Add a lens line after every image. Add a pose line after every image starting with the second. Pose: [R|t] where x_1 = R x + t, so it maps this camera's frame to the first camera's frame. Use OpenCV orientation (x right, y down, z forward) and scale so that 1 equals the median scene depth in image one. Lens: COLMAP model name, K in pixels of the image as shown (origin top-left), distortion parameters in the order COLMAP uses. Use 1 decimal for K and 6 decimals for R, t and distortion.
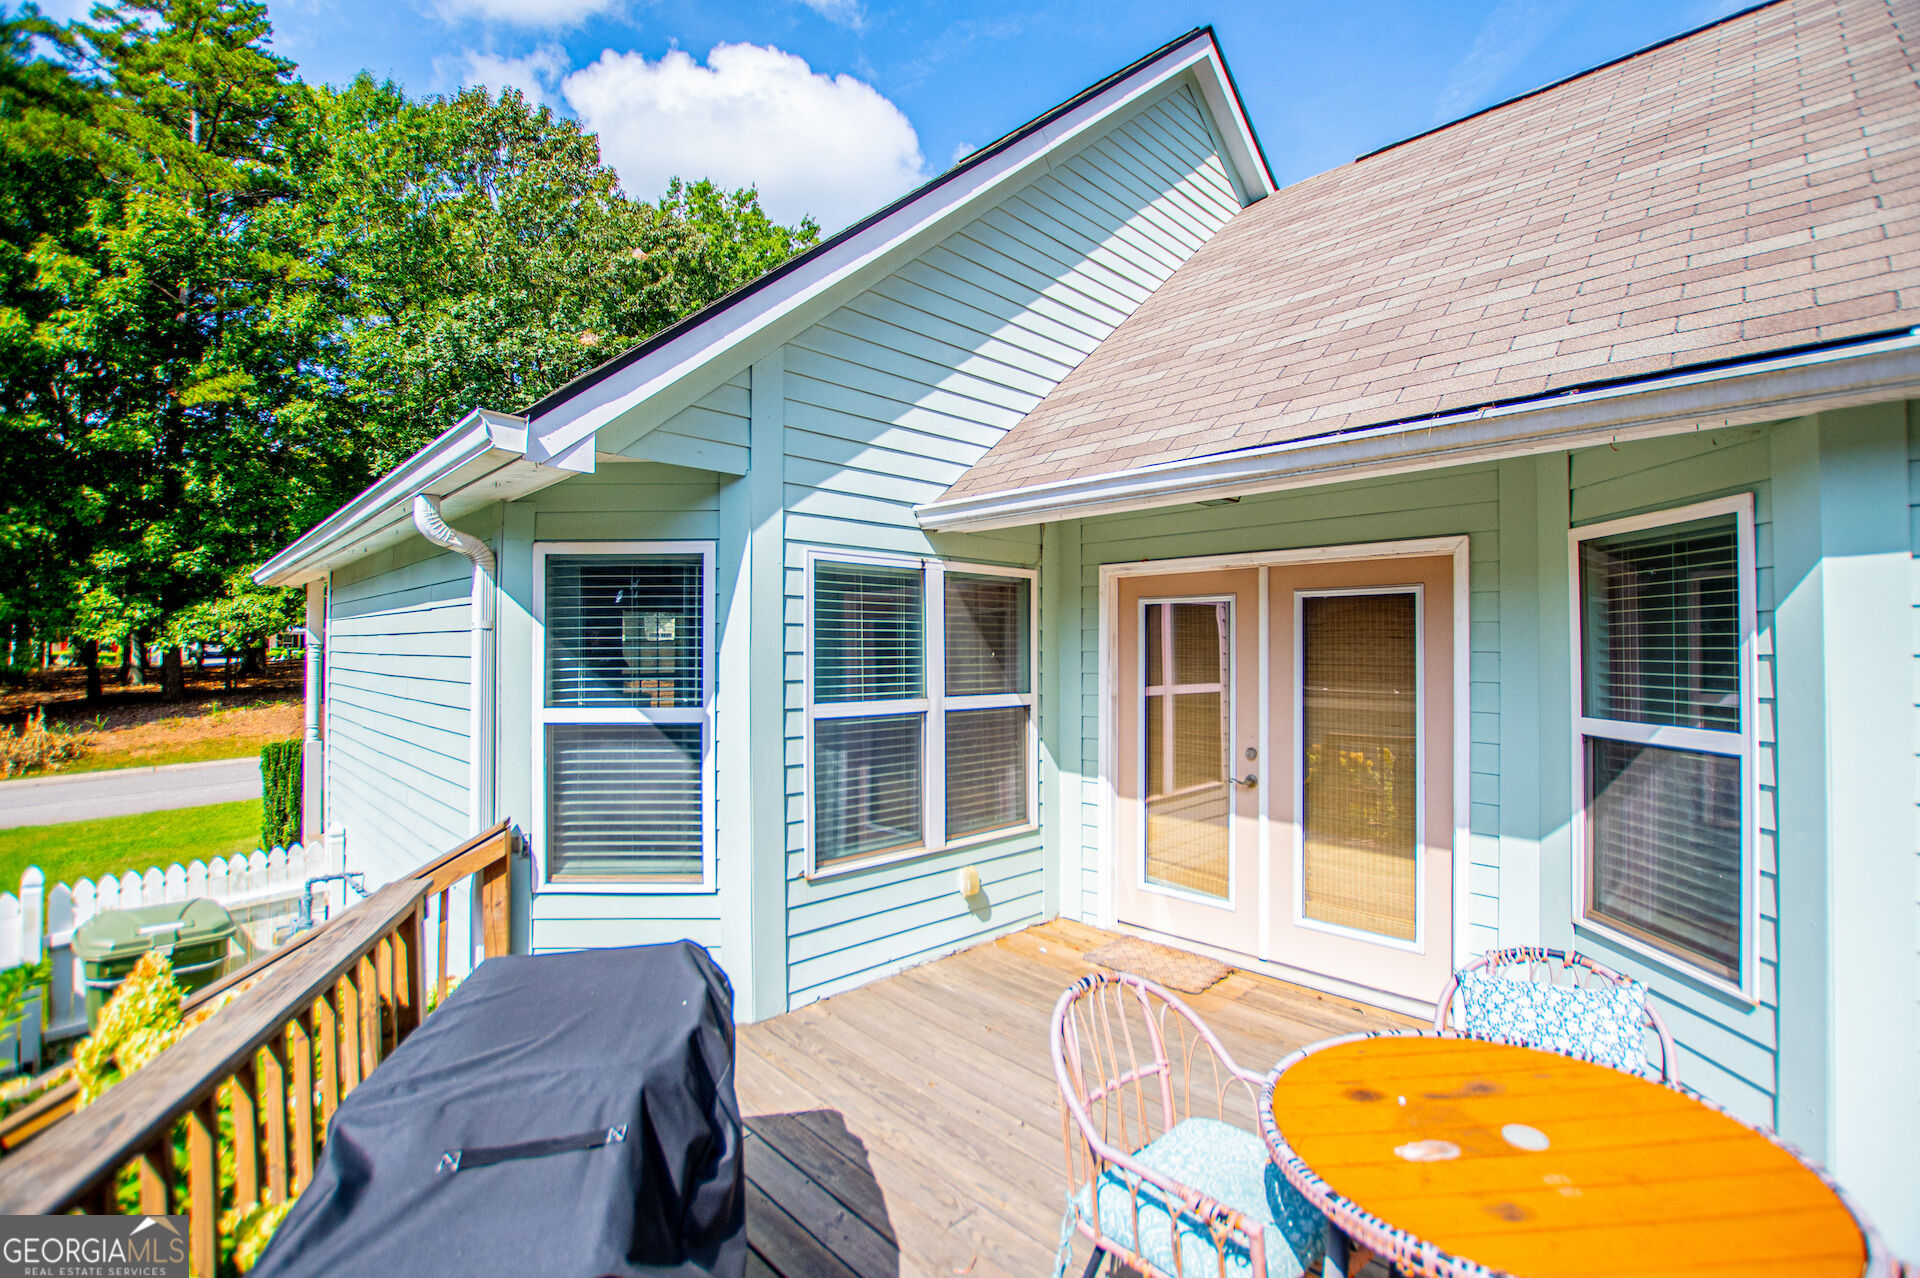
lens RADIAL K [[840.3, 0, 960.0], [0, 840.3, 639.0], [0, 0, 1]] dist [-0.044579, 0.011615]
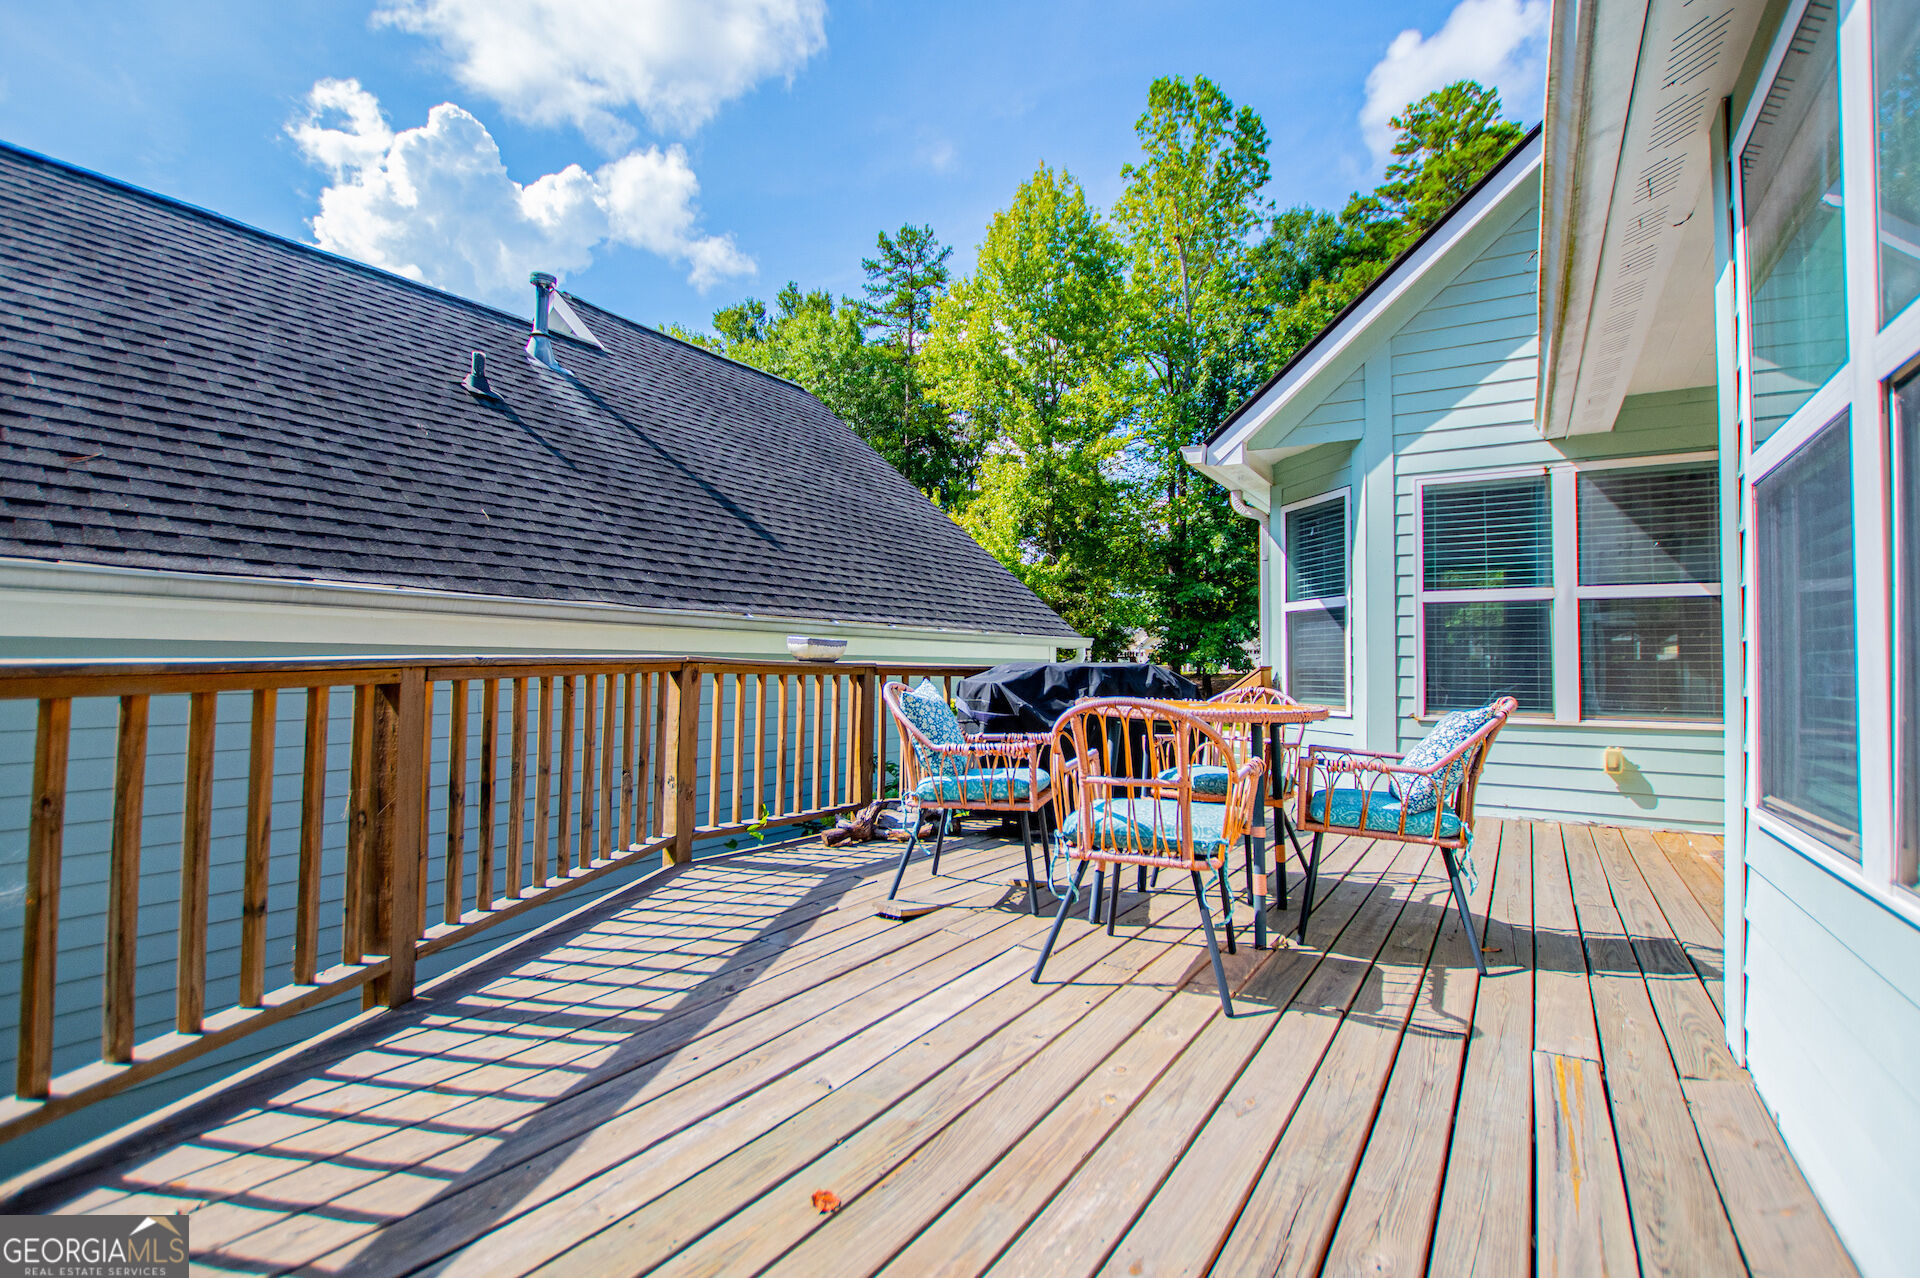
lens RADIAL K [[888.1, 0, 1006.2], [0, 888.1, 640.3], [0, 0, 1]] dist [-0.023804, -0.000160]
pose [[0.261457, -0.023400, -0.964931, 0.183117], [0.009292, 0.999721, -0.021726, 0.032288], [0.965170, -0.003286, 0.261602, -0.004019]]
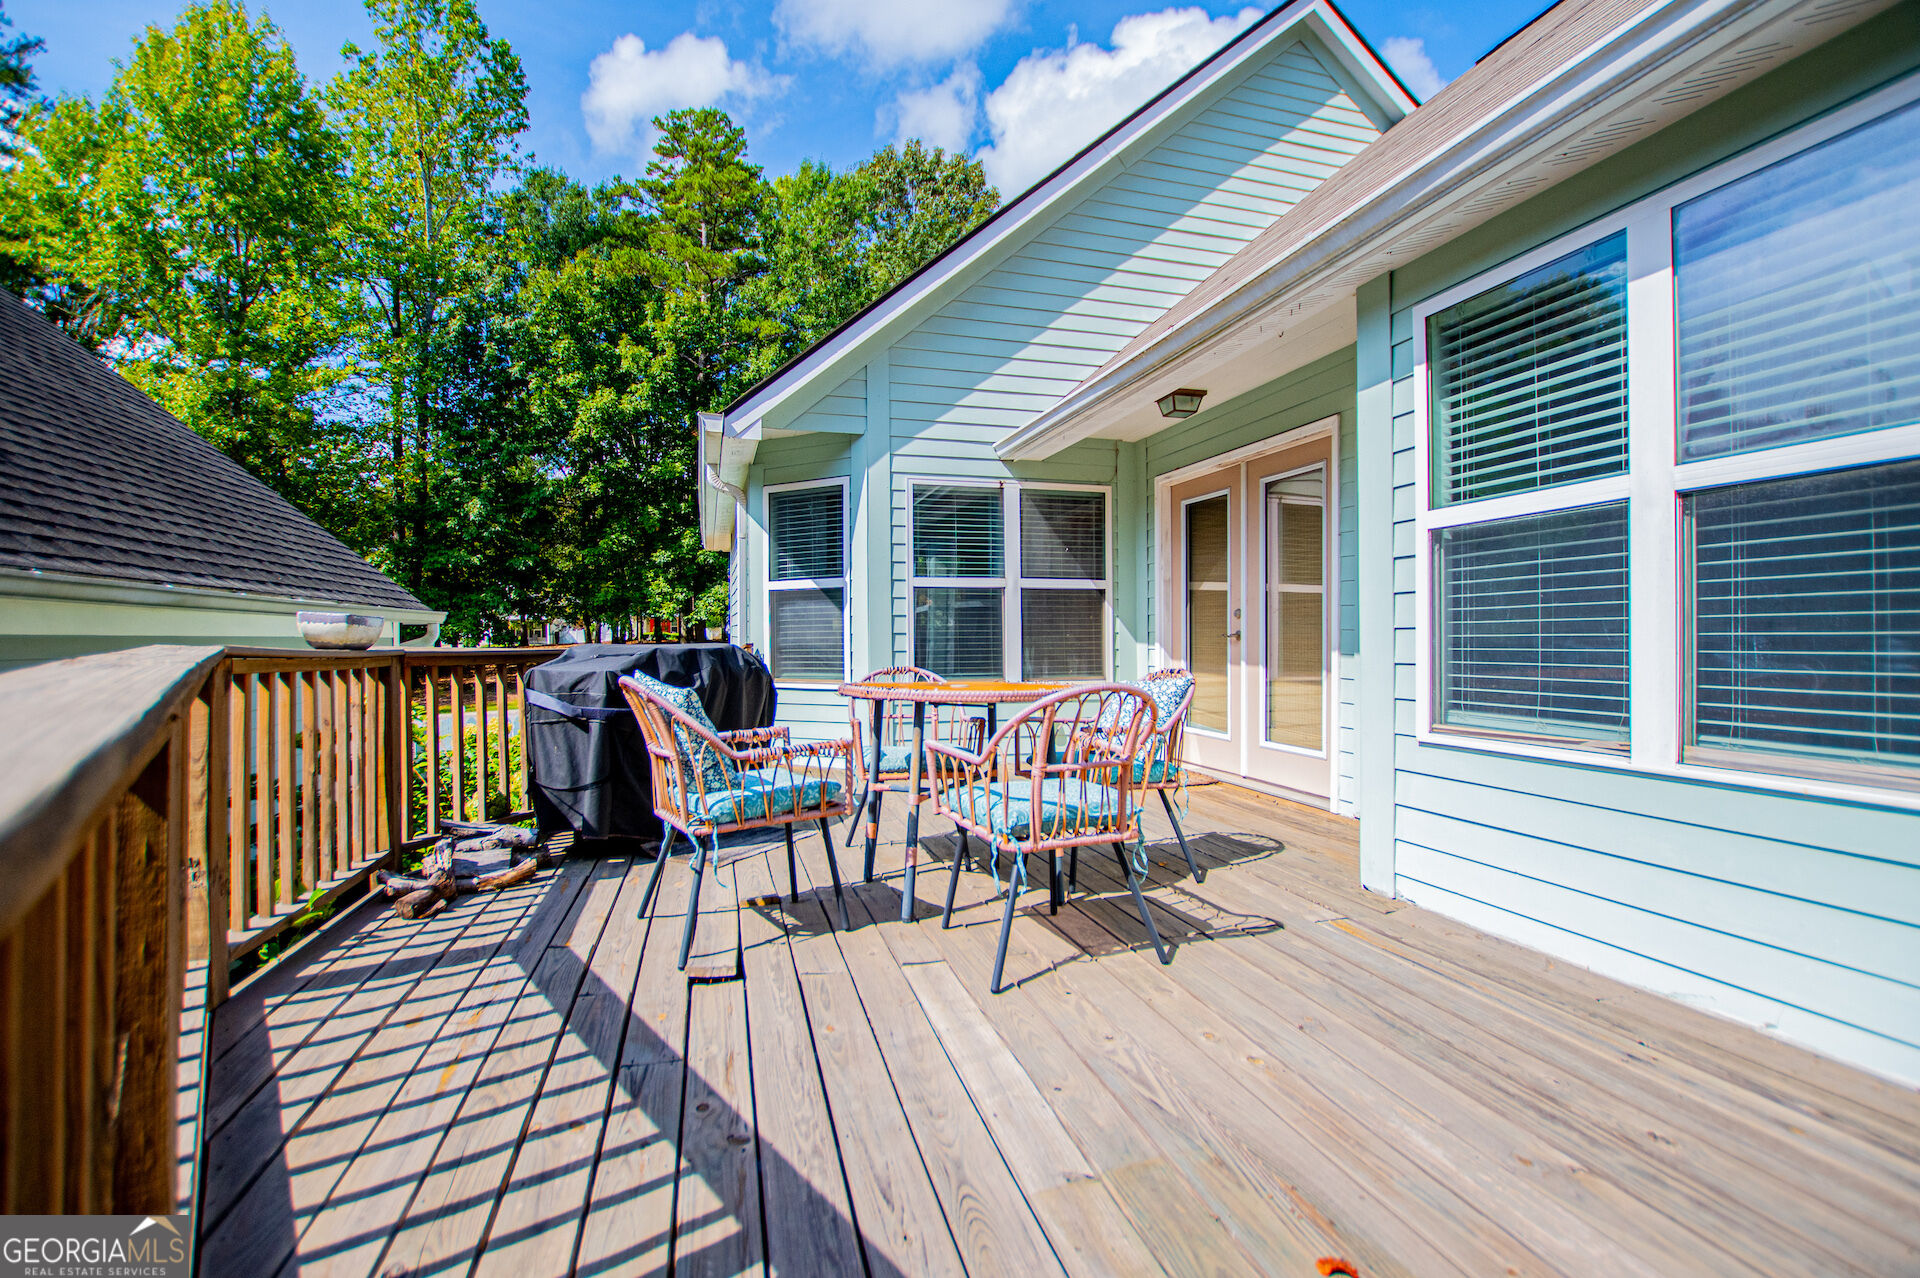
lens RADIAL K [[848.5, 0, 960.0], [0, 848.5, 639.0], [0, 0, 1]] dist [-0.022439, 0.000115]
pose [[0.880531, -0.002820, -0.473980, 0.115885], [0.012222, 0.999785, 0.016758, 0.029833], [0.473831, -0.020549, 0.880376, -0.062131]]
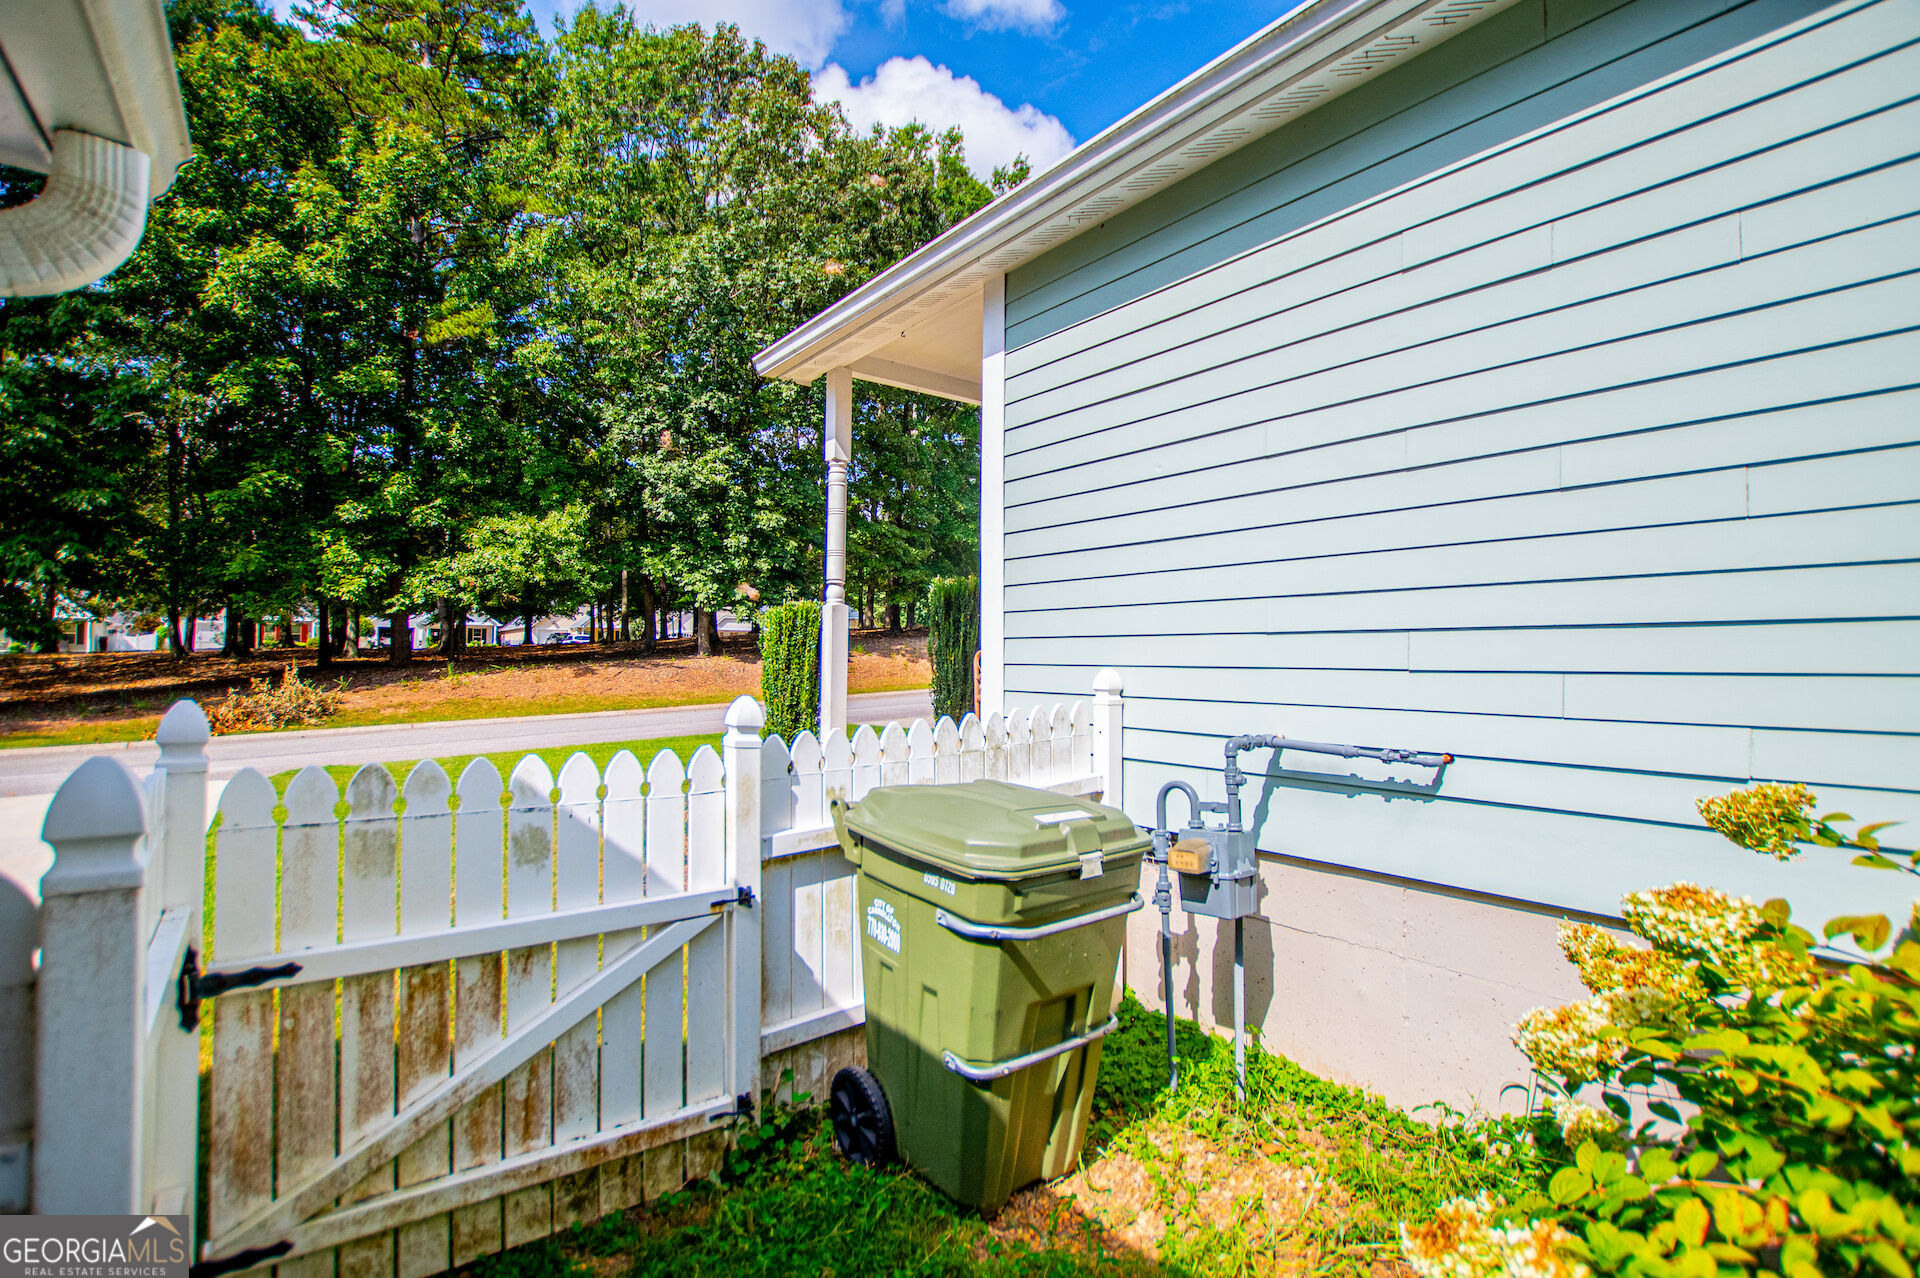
lens RADIAL K [[844.4, 0, 960.0], [0, 844.4, 639.0], [0, 0, 1]] dist [-0.001176, -0.014641]
pose [[0.992111, 0.000885, -0.125362, -0.240400], [-0.002094, 0.999953, -0.009511, 0.064100], [0.125348, 0.009699, 0.992065, 0.128273]]
